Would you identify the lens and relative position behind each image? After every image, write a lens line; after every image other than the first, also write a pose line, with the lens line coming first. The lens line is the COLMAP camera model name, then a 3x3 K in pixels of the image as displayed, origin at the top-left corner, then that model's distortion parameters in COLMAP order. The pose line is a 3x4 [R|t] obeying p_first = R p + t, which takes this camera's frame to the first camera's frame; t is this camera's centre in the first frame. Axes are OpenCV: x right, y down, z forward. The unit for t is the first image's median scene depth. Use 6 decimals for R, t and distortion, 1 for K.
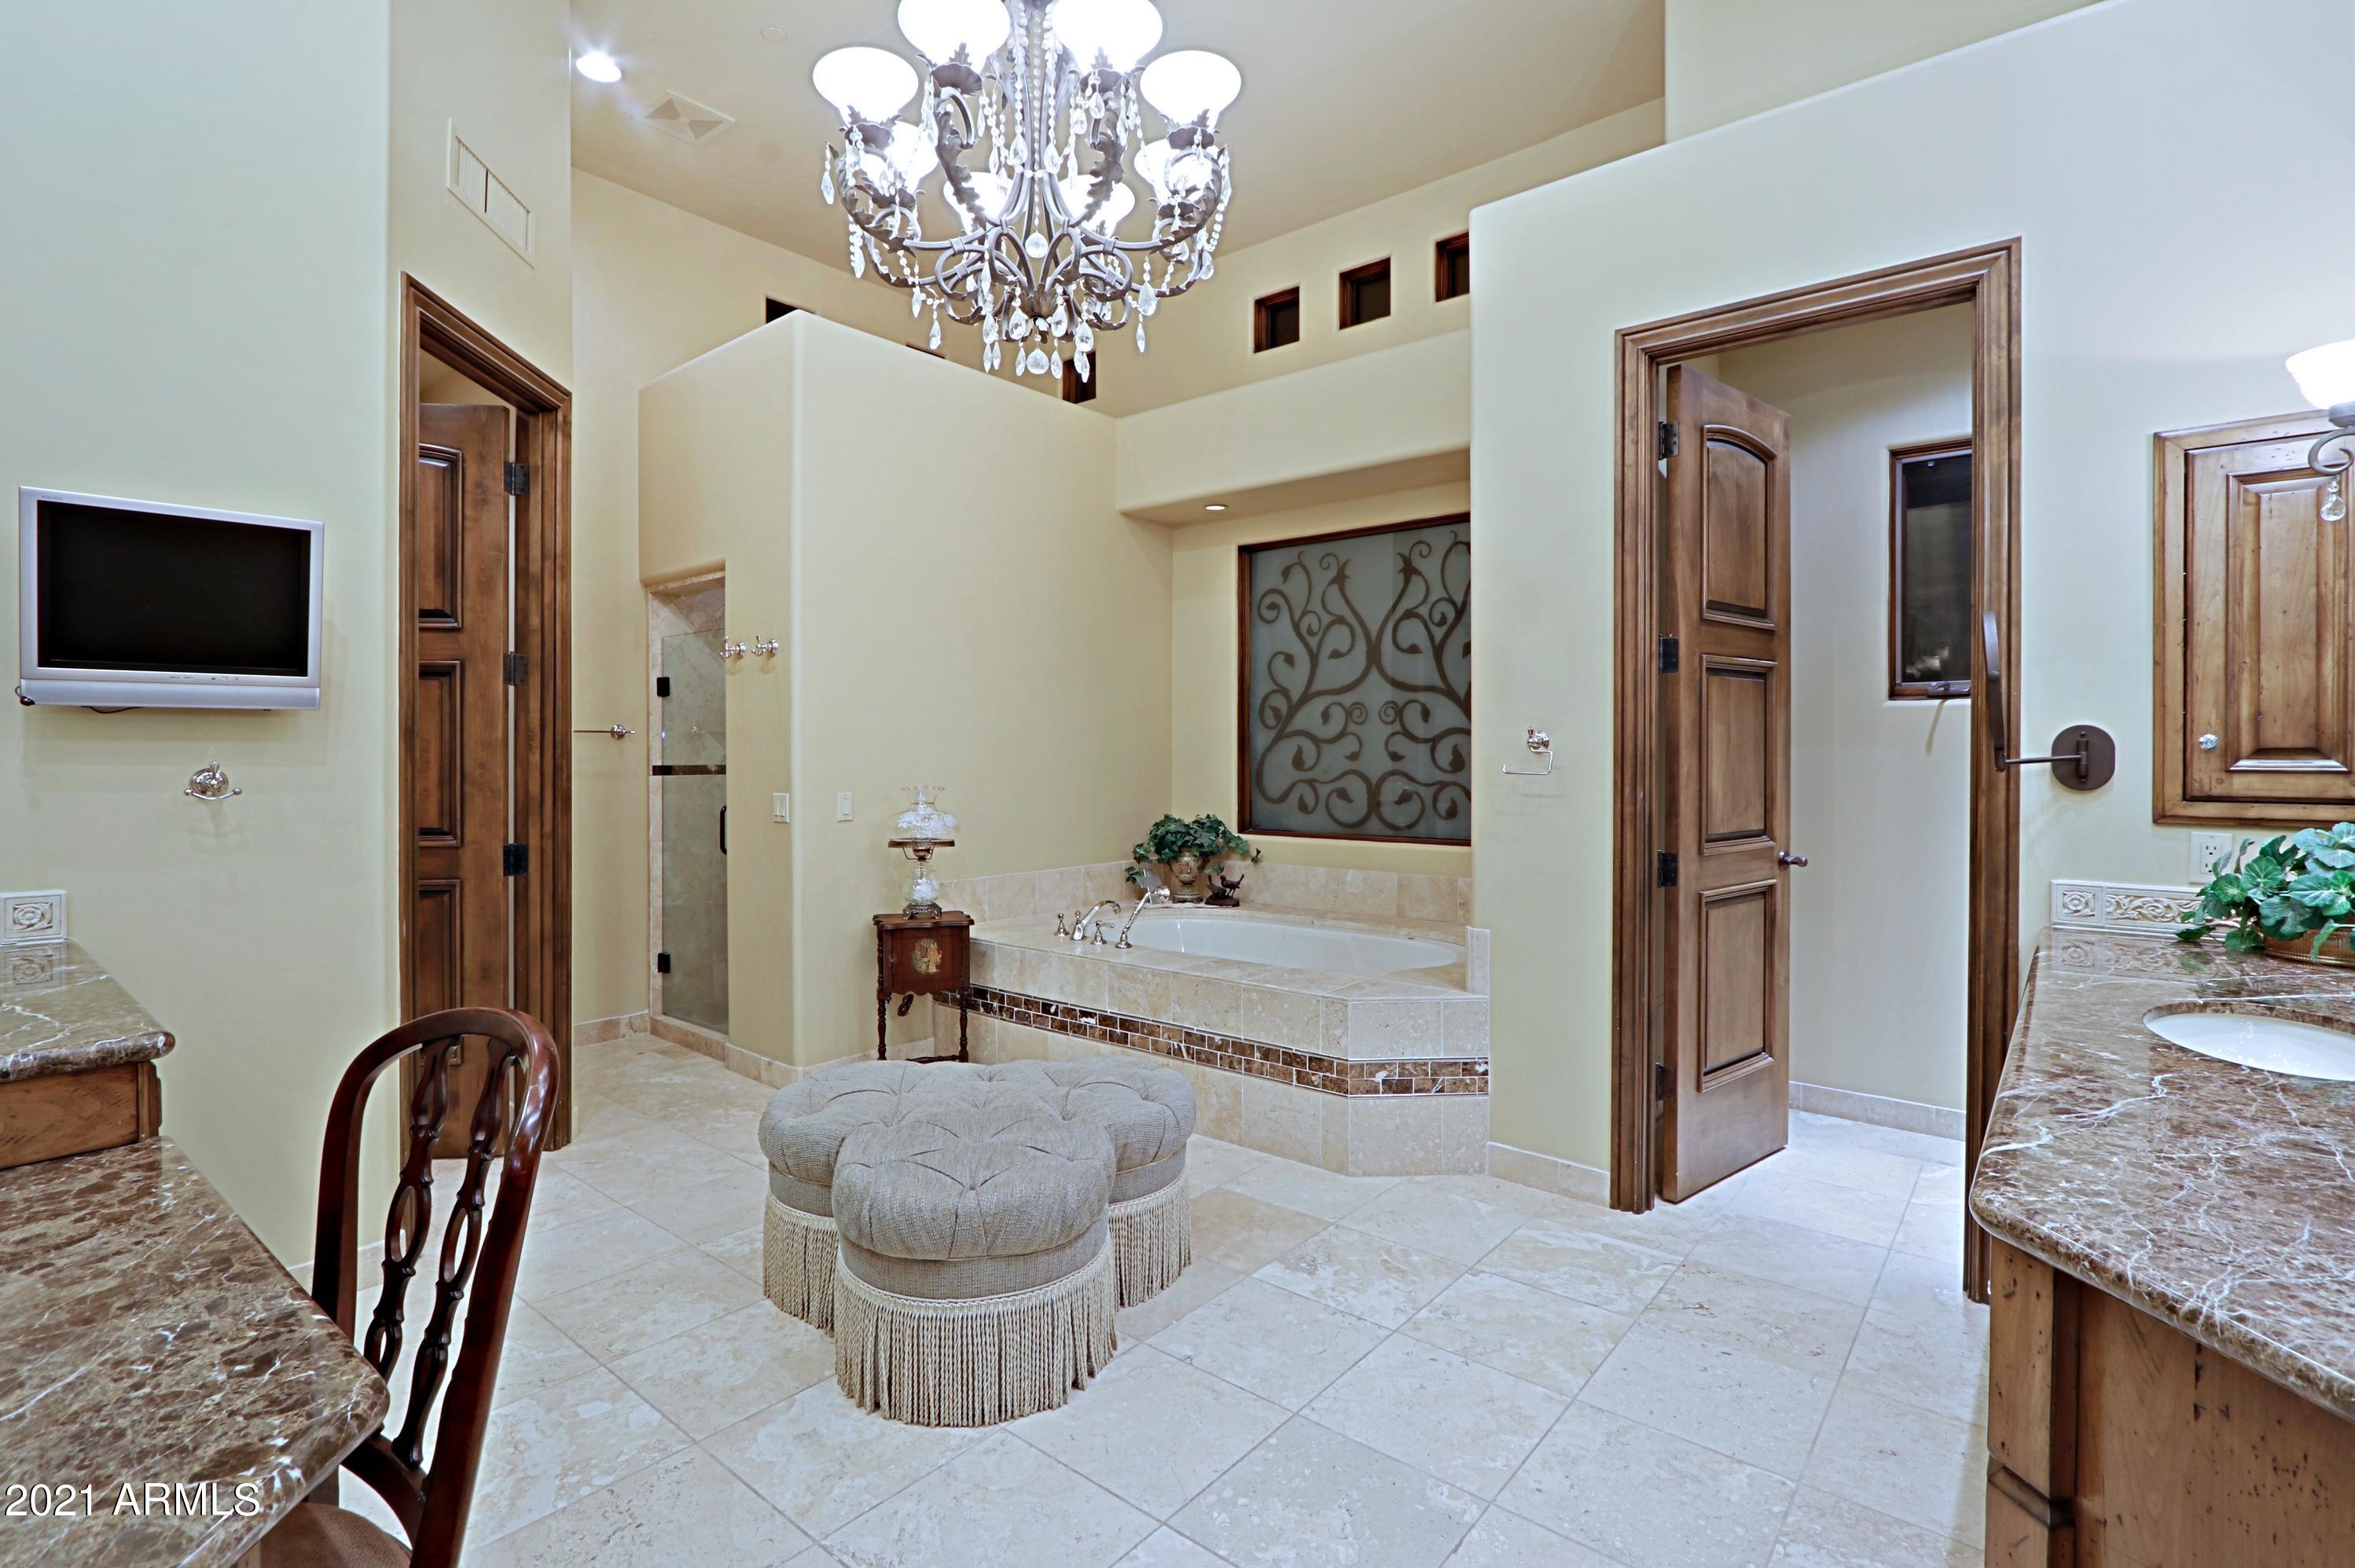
lens RADIAL K [[1102.4, 0, 1168.2], [0, 1102.4, 756.6], [0, 0, 1]] dist [-0.015959, 0.001842]
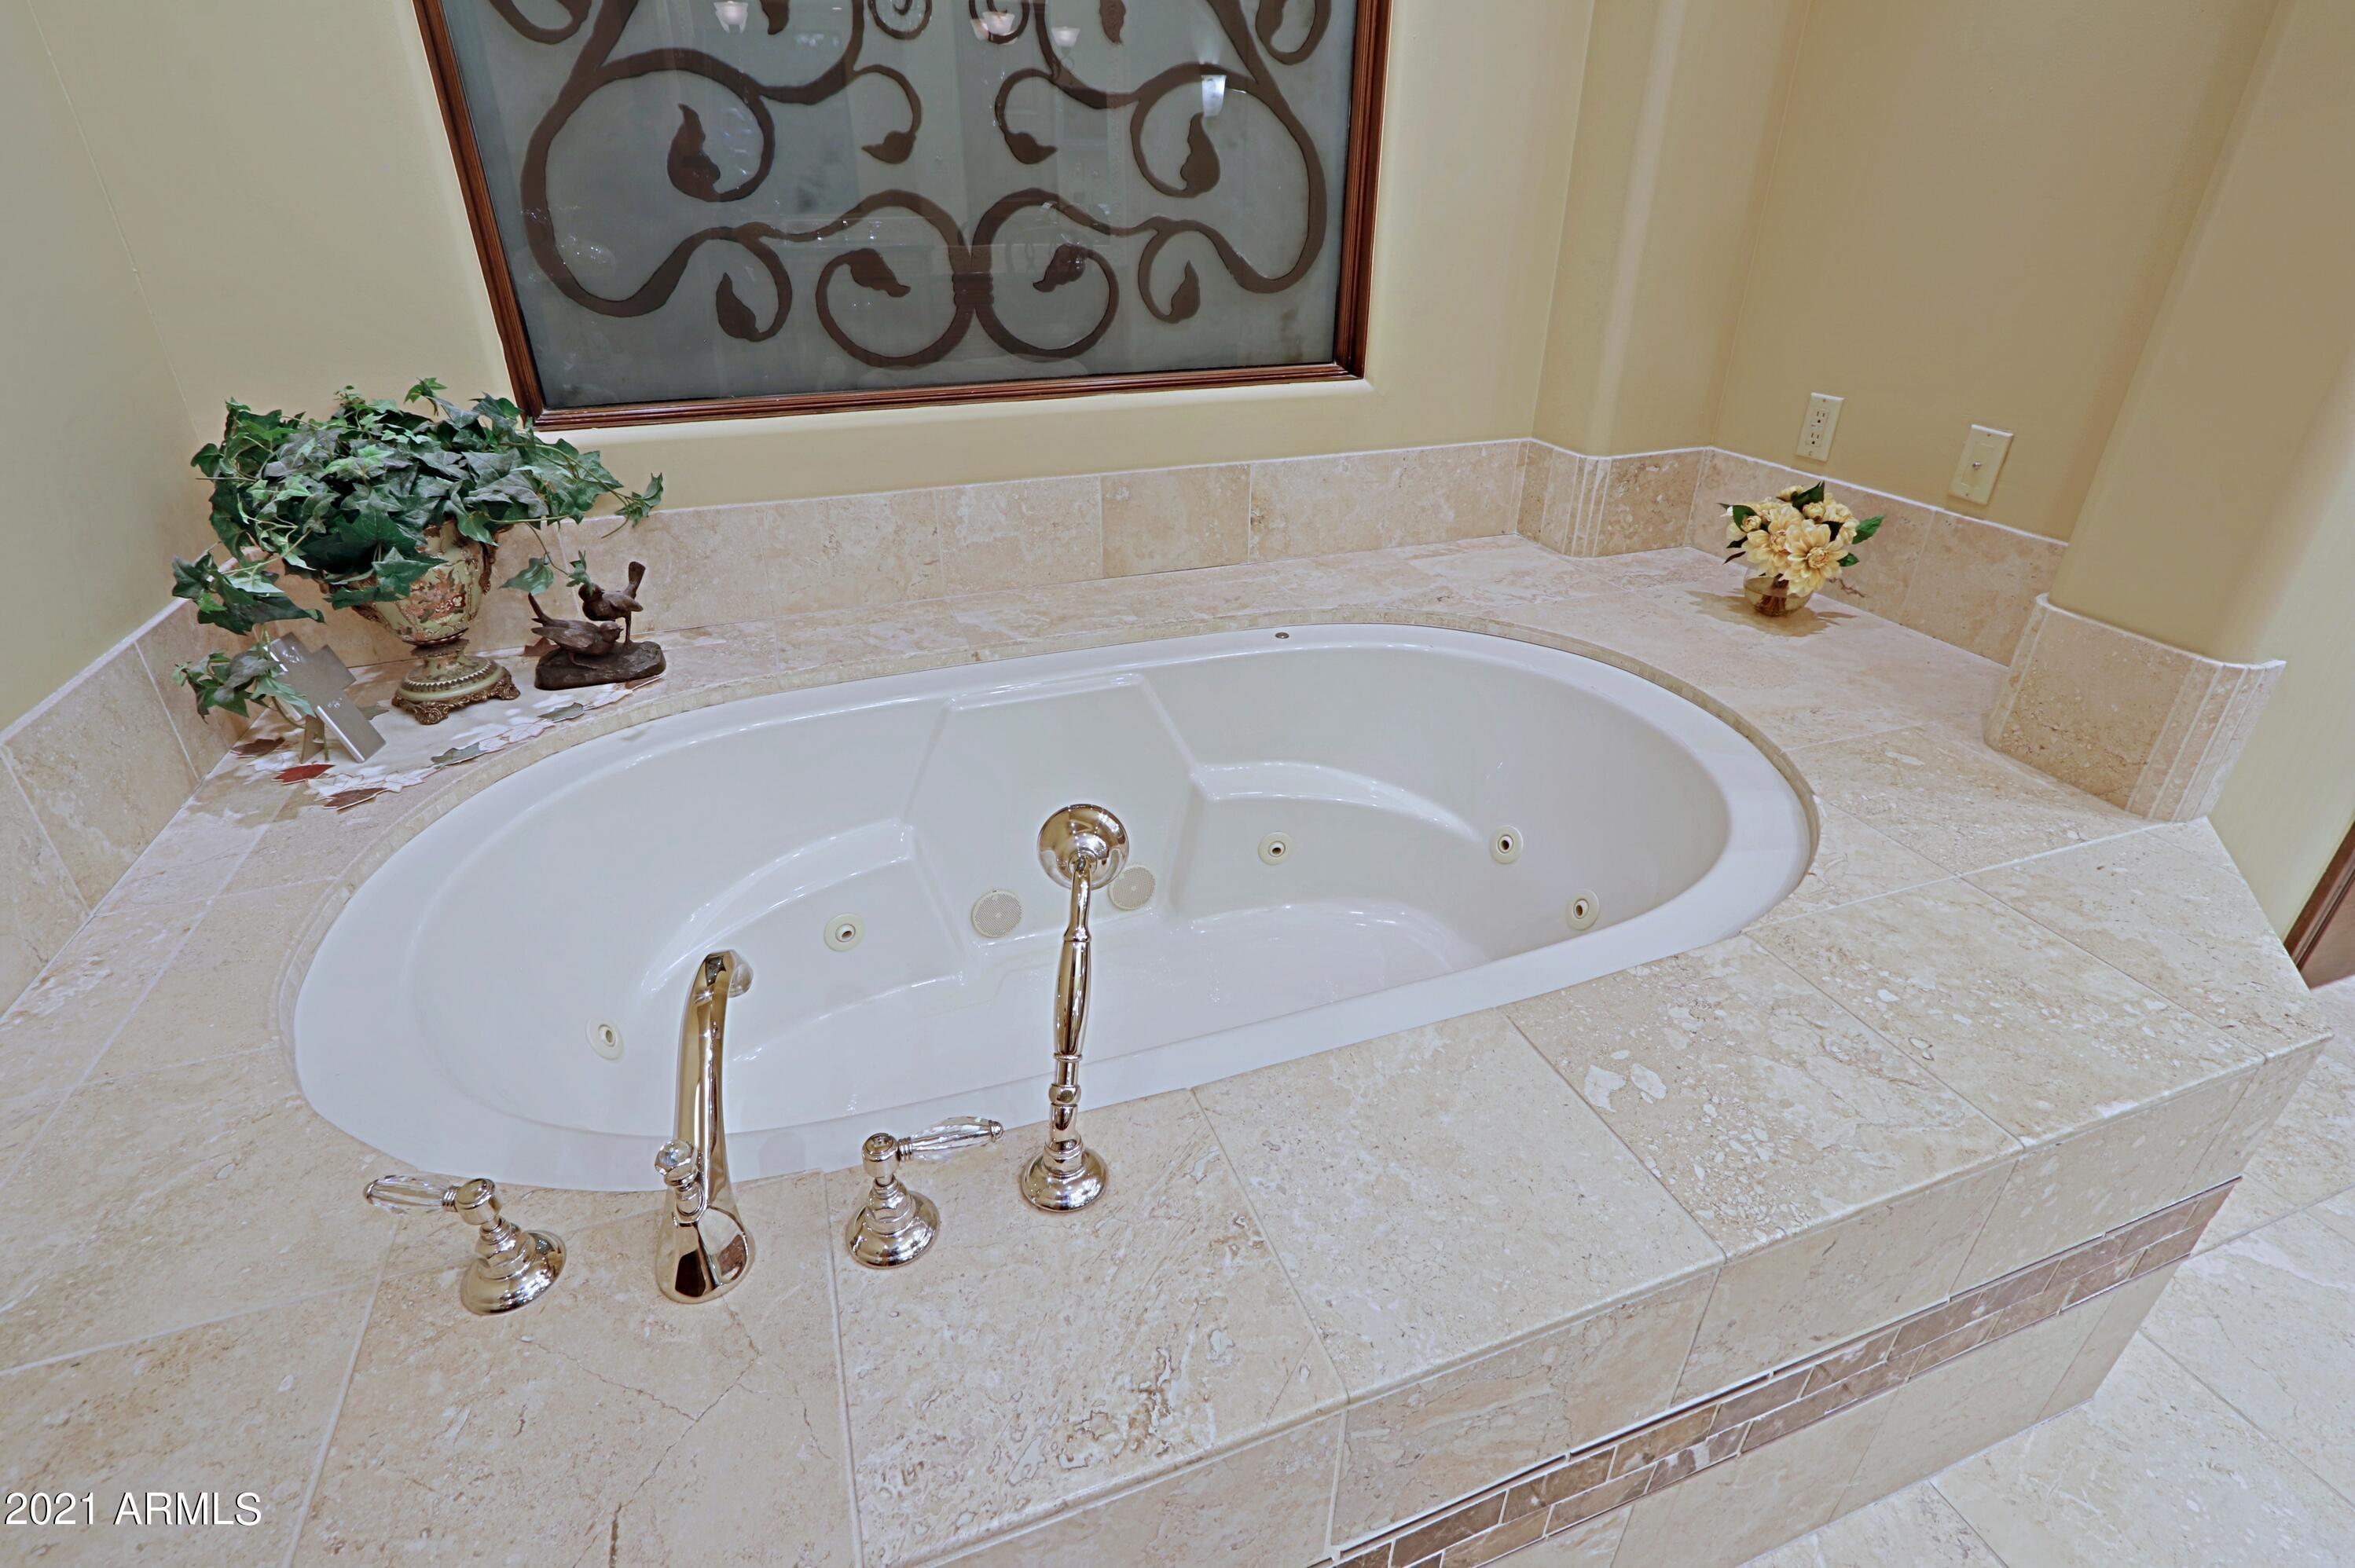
lens RADIAL K [[1102.3, 0, 1168.2], [0, 1102.3, 756.6], [0, 0, 1]] dist [-0.015959, 0.001842]
pose [[0.510506, -0.399402, 0.761486, -0.124738], [0.003117, 0.886432, 0.462848, 0.010537], [-0.859868, -0.233913, 0.453774, 0.754445]]
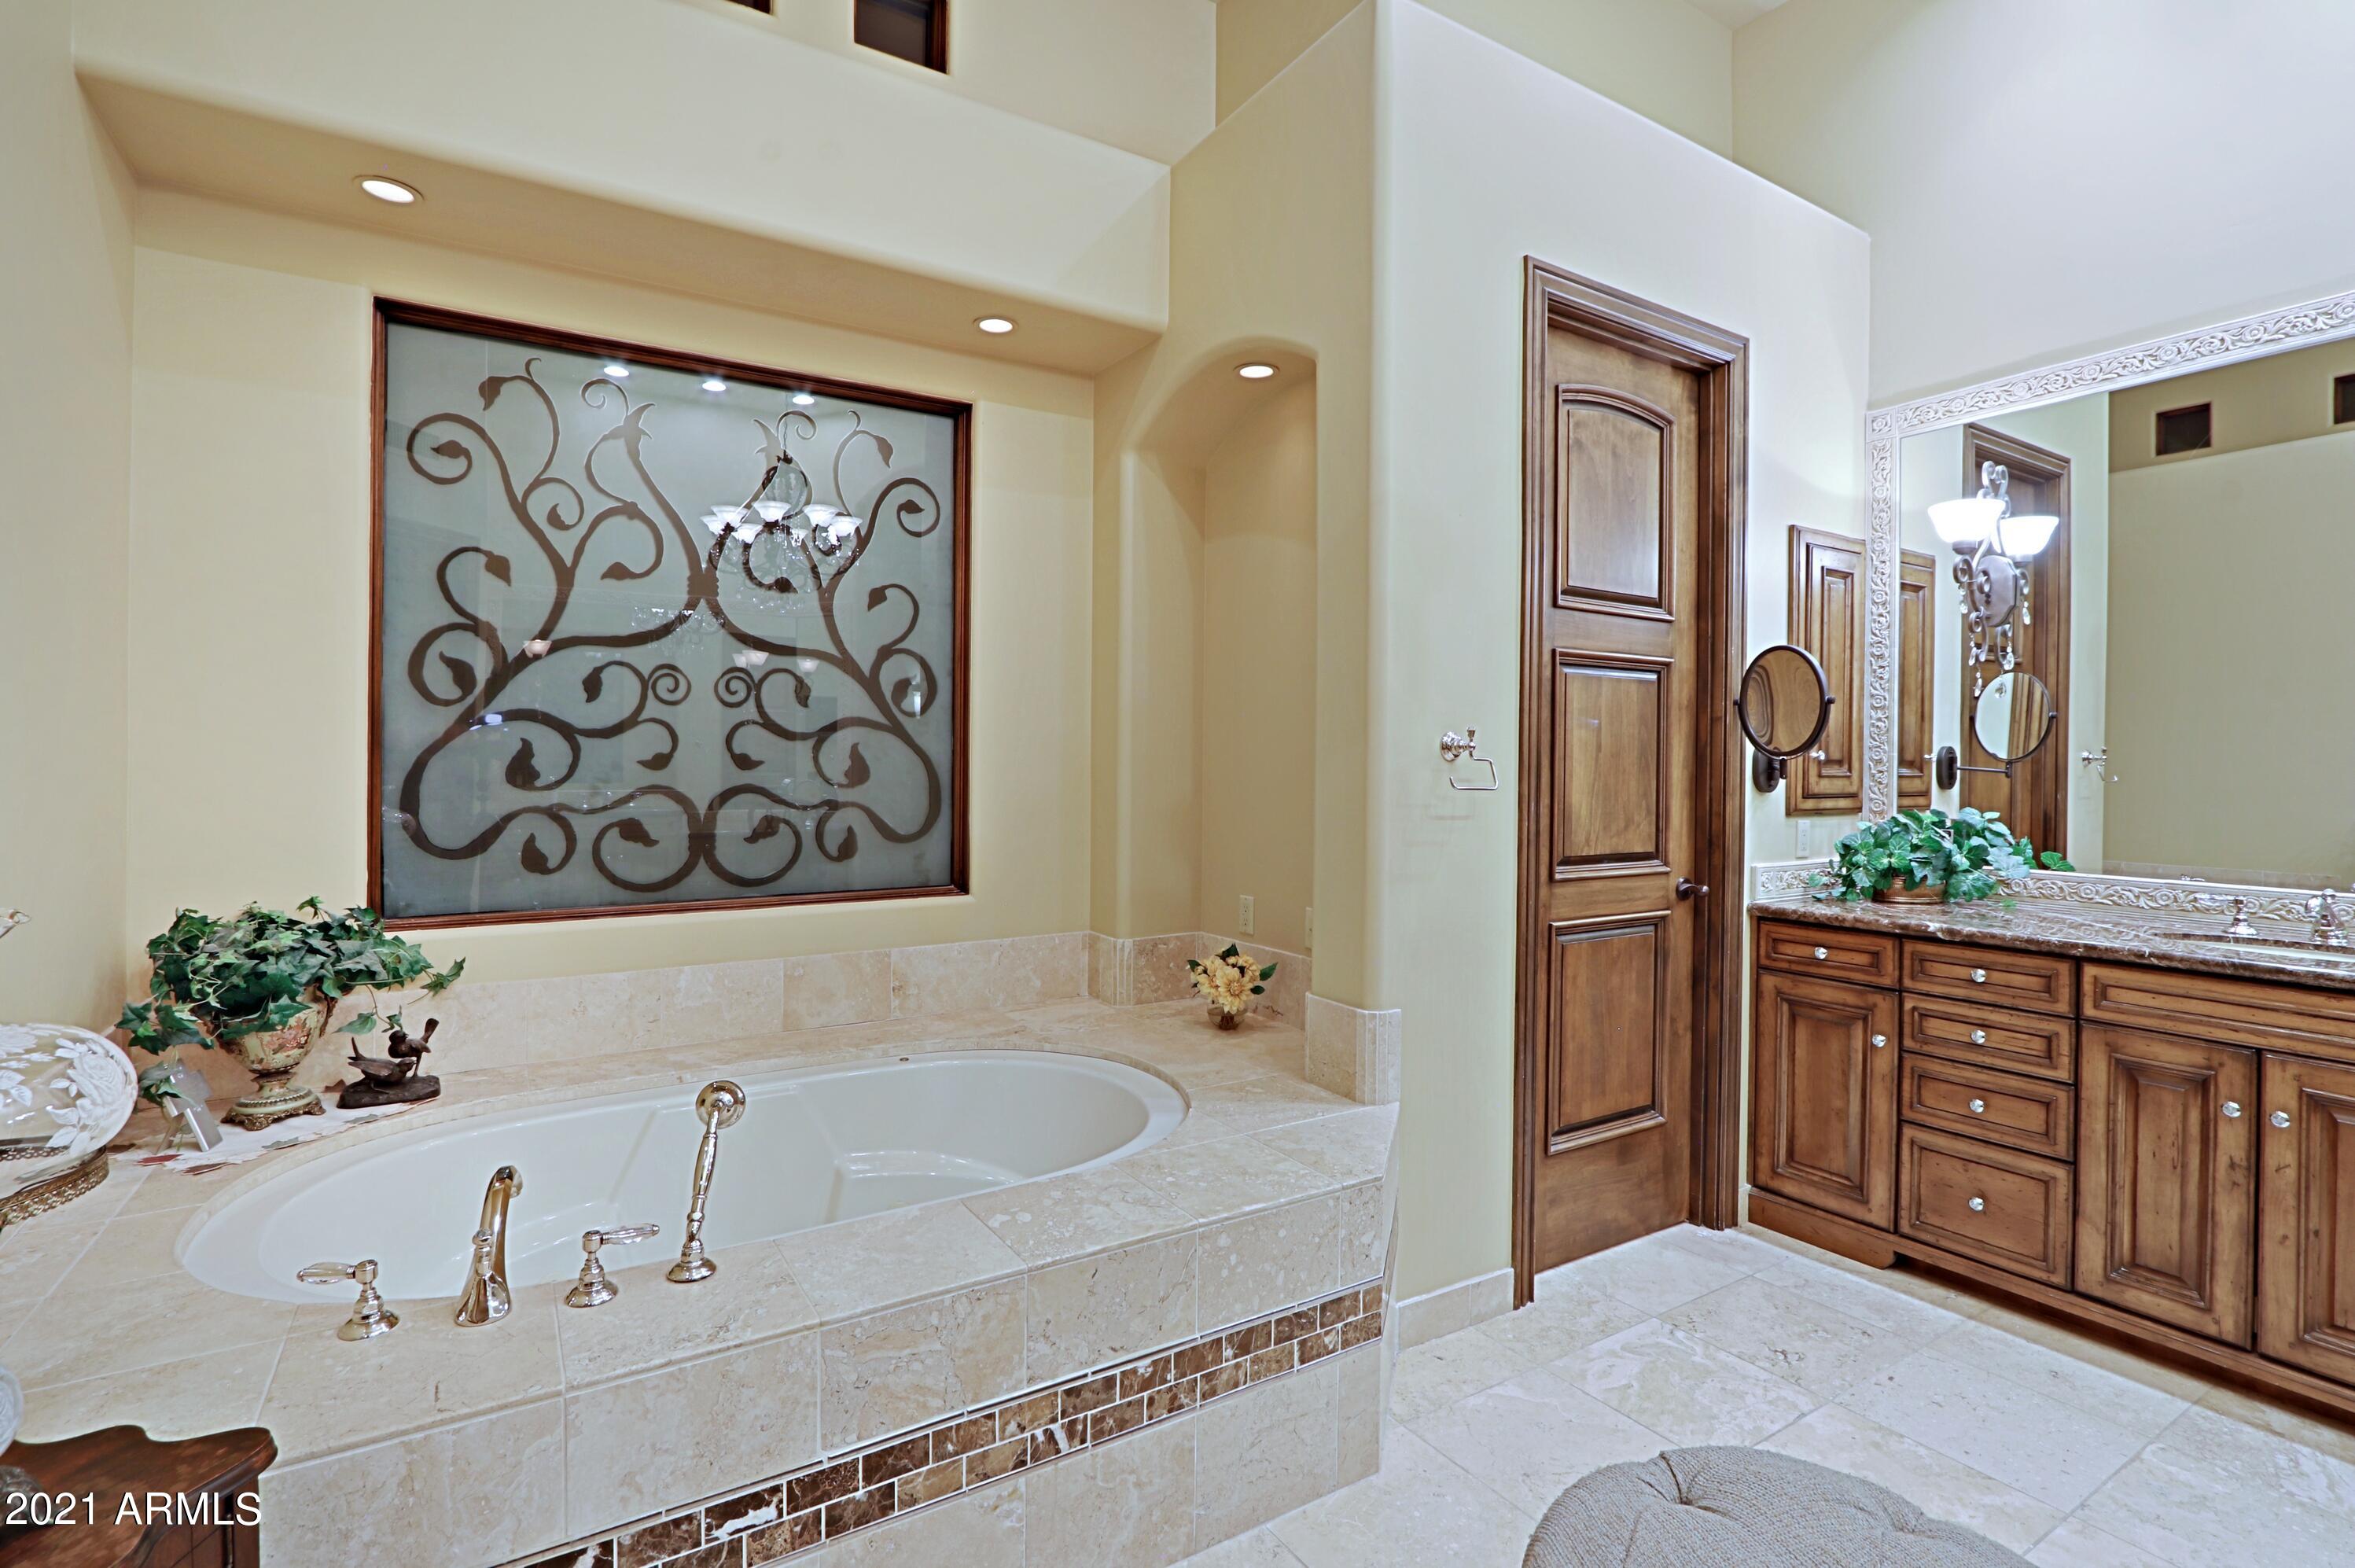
lens RADIAL K [[1102.4, 0, 1168.2], [0, 1102.4, 756.6], [0, 0, 1]] dist [-0.015959, 0.001842]
pose [[0.312321, 0.002921, 0.949972, -0.285228], [-0.003955, 0.999991, -0.001775, -0.002868], [-0.949968, -0.003203, 0.312330, 0.603419]]
